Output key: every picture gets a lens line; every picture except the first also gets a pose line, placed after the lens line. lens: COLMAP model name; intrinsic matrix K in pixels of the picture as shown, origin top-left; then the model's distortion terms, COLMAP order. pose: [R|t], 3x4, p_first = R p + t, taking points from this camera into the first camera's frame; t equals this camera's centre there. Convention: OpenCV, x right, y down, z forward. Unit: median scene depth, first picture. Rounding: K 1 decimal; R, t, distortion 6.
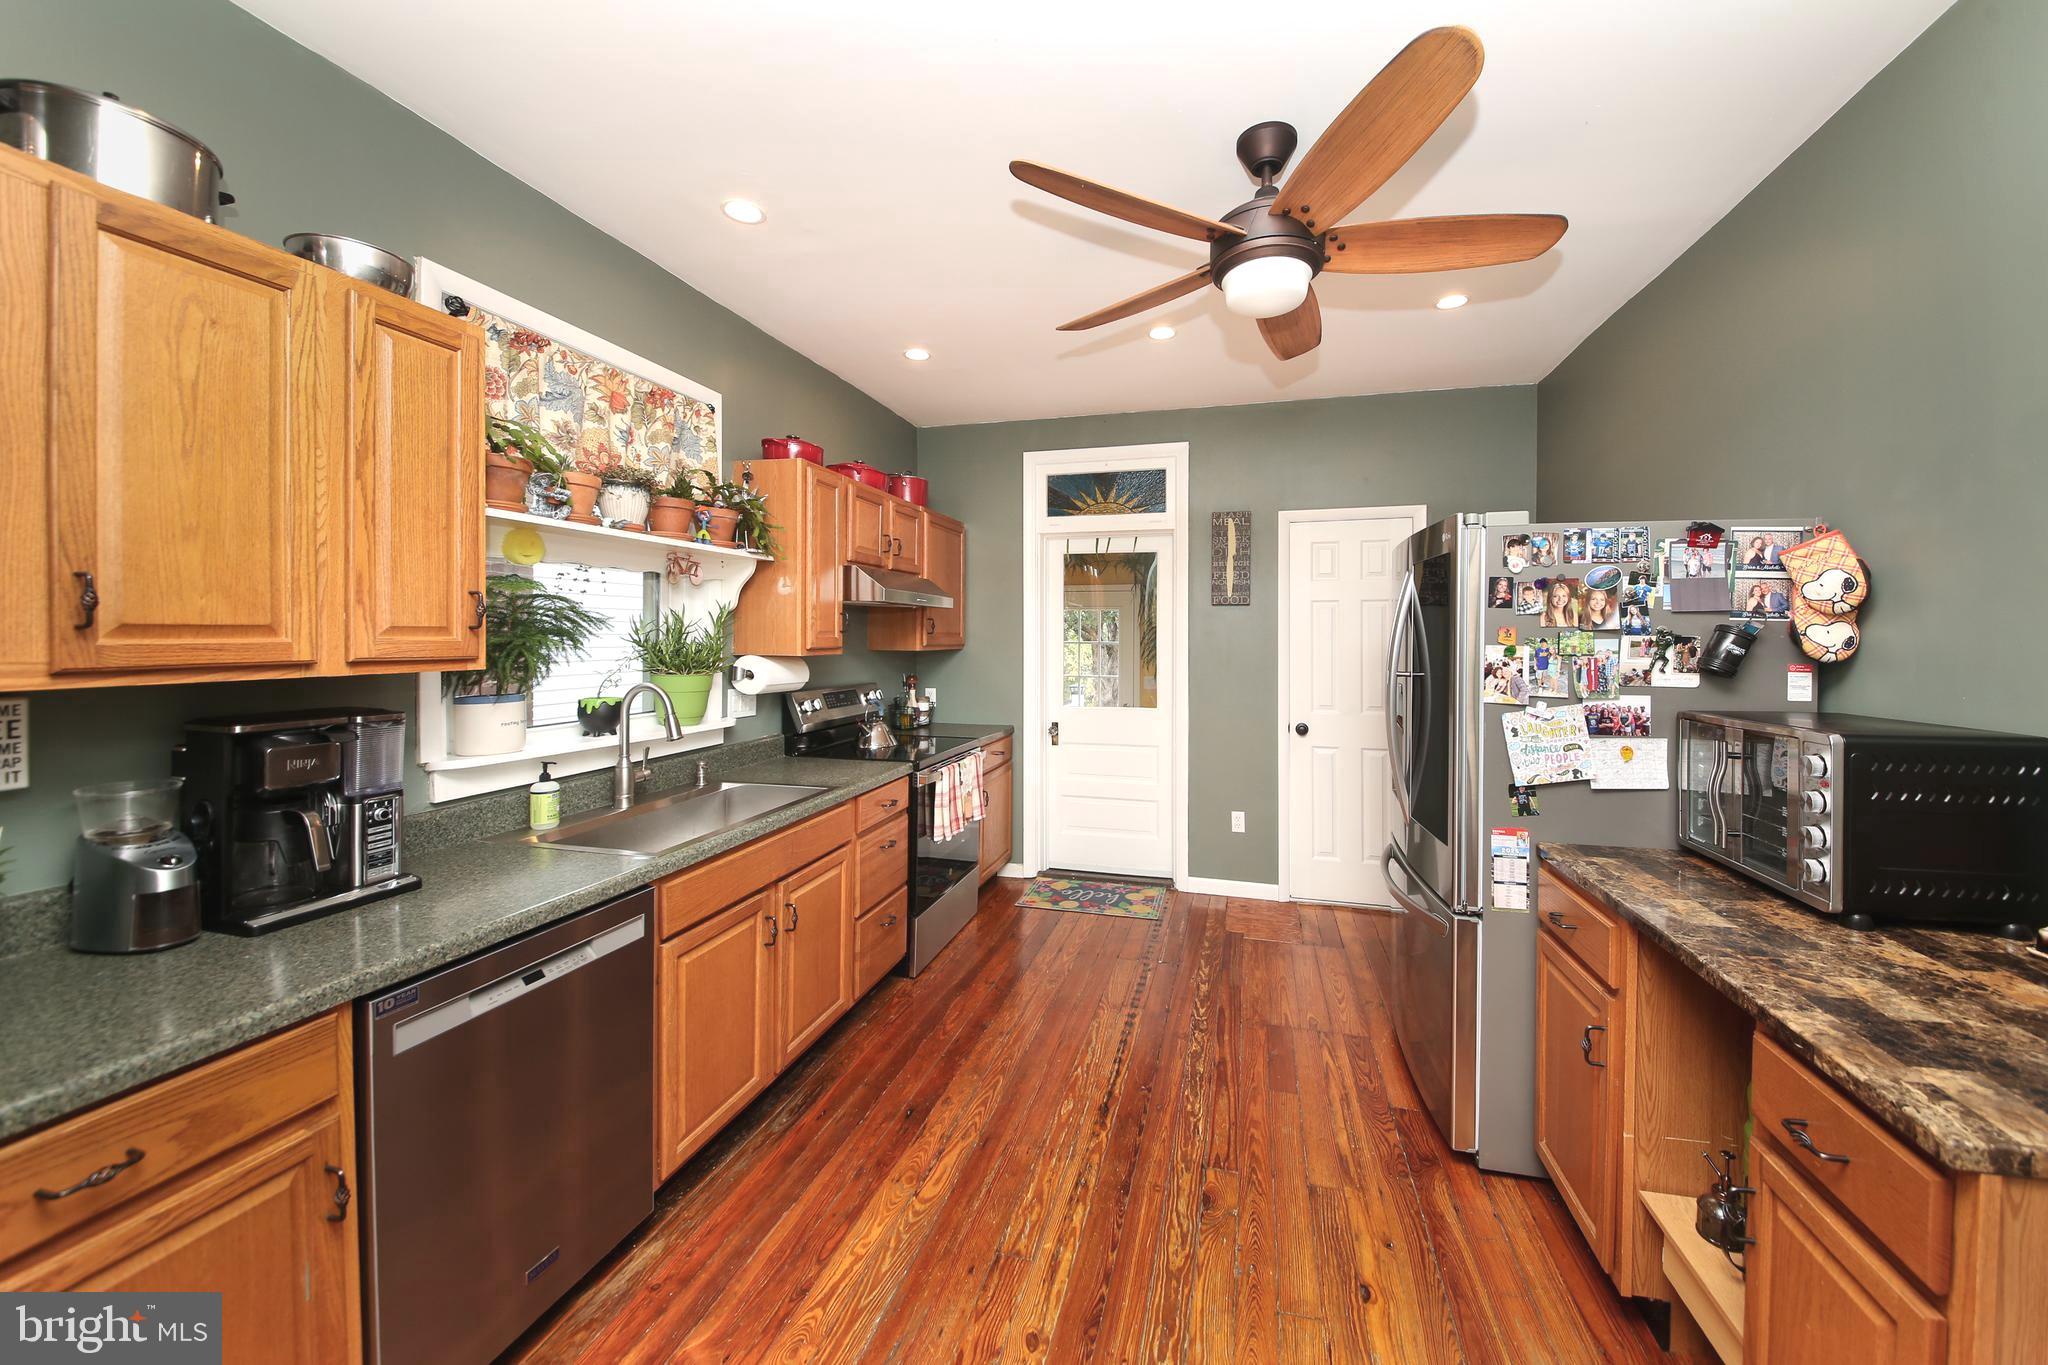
lens RADIAL K [[746.4, 0, 1024.8], [0, 746.4, 641.7], [0, 0, 1]] dist [-0.031884, -0.000936]
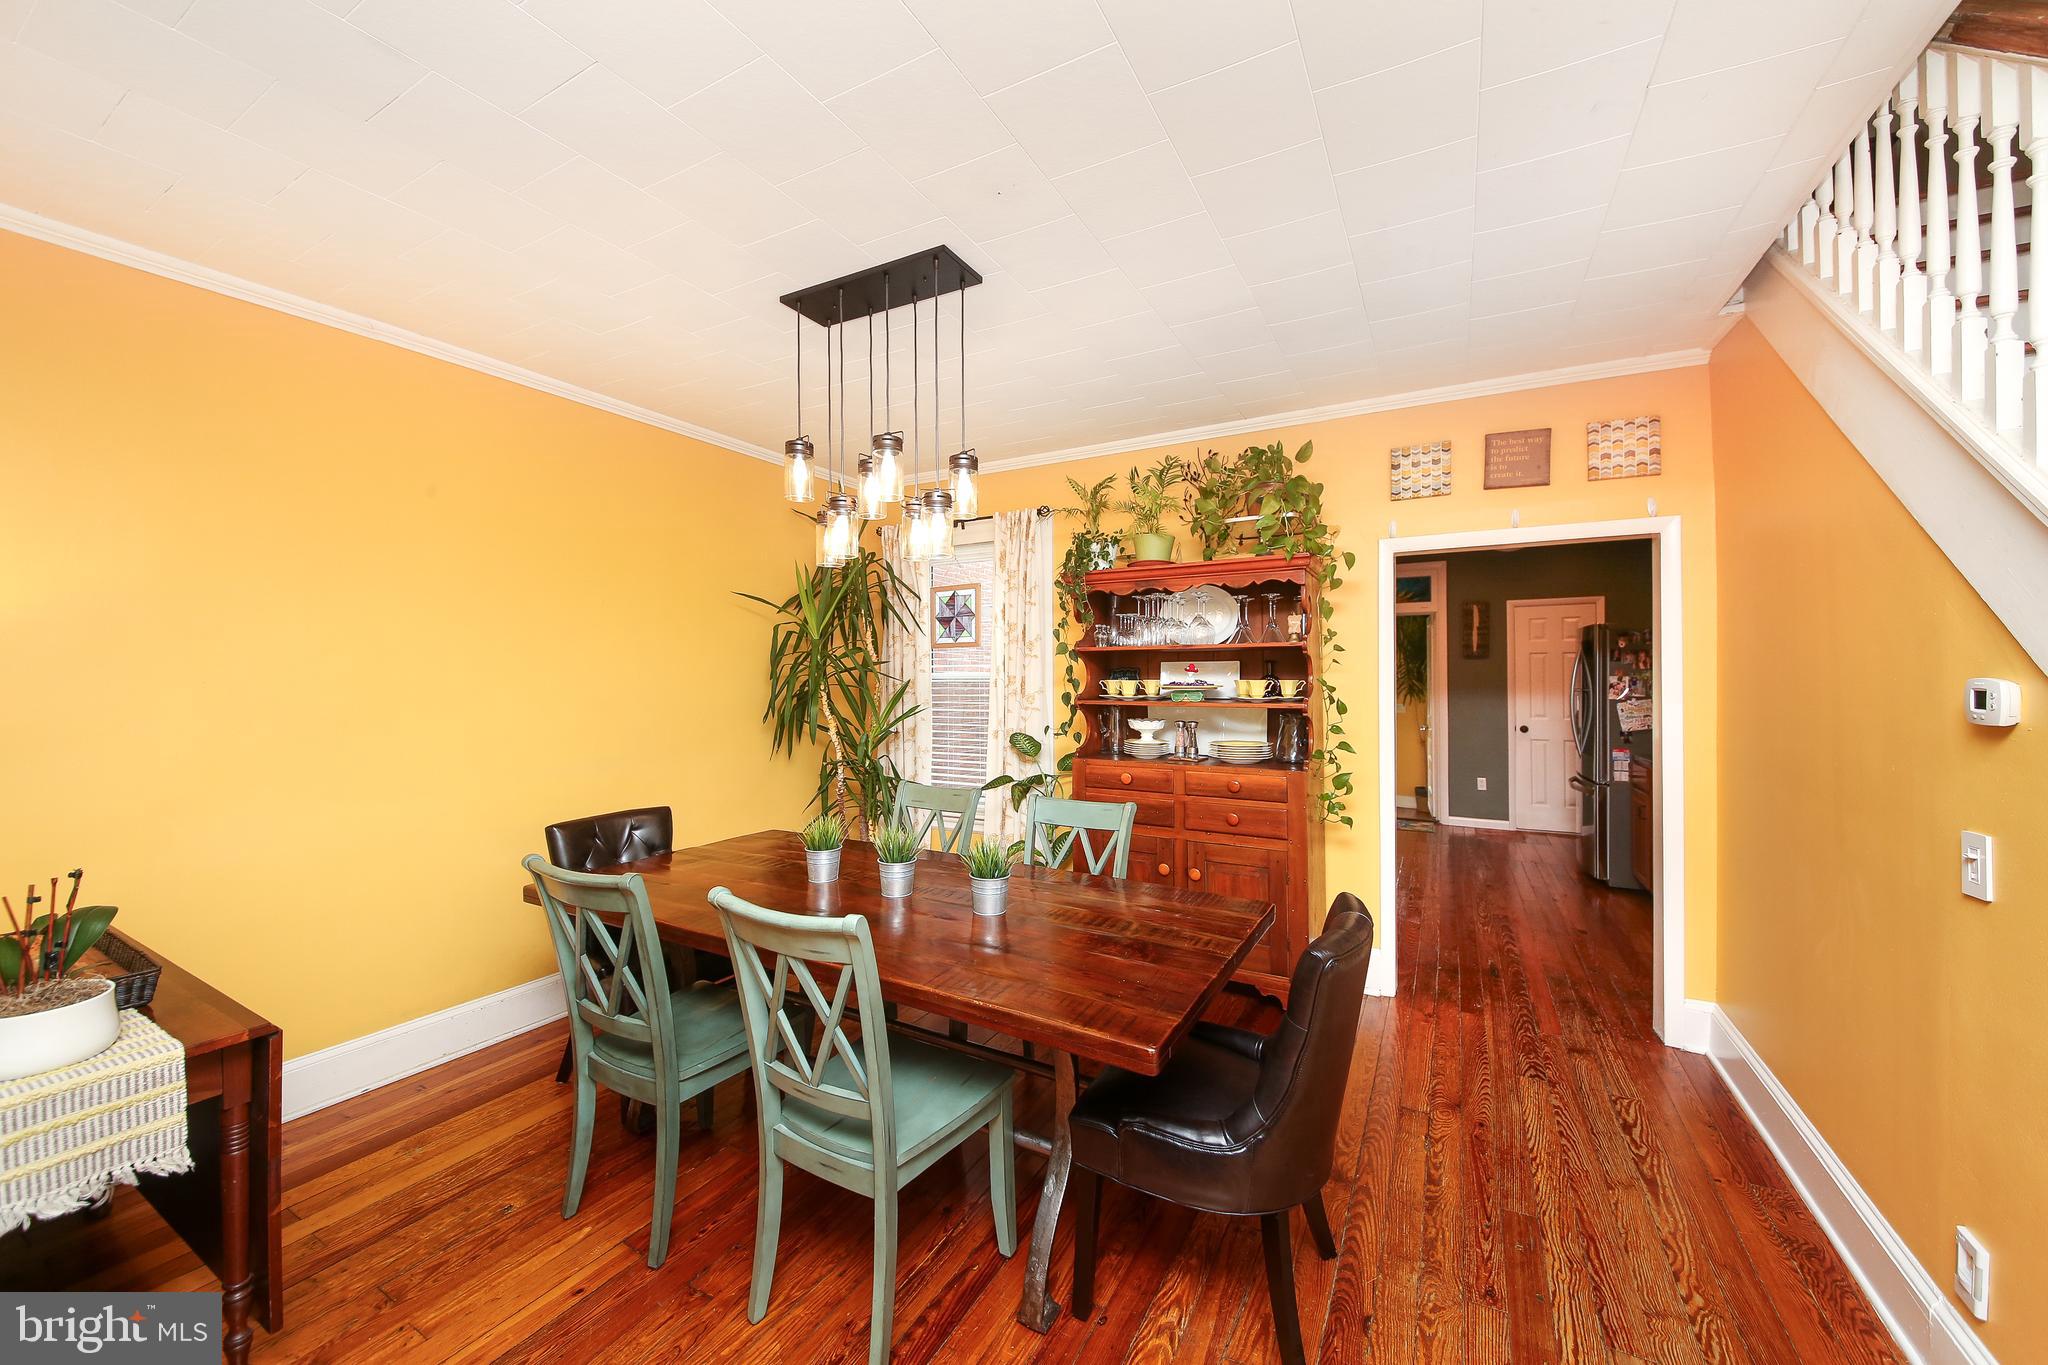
lens RADIAL K [[782.4, 0, 986.7], [0, 782.4, 676.5], [0, 0, 1]] dist [0.002872, -0.001897]
pose [[0.970855, -0.003935, -0.239634, -0.391478], [0.001029, 0.999924, -0.012253, 0.018249], [0.239664, 0.011649, 0.970786, -1.037567]]
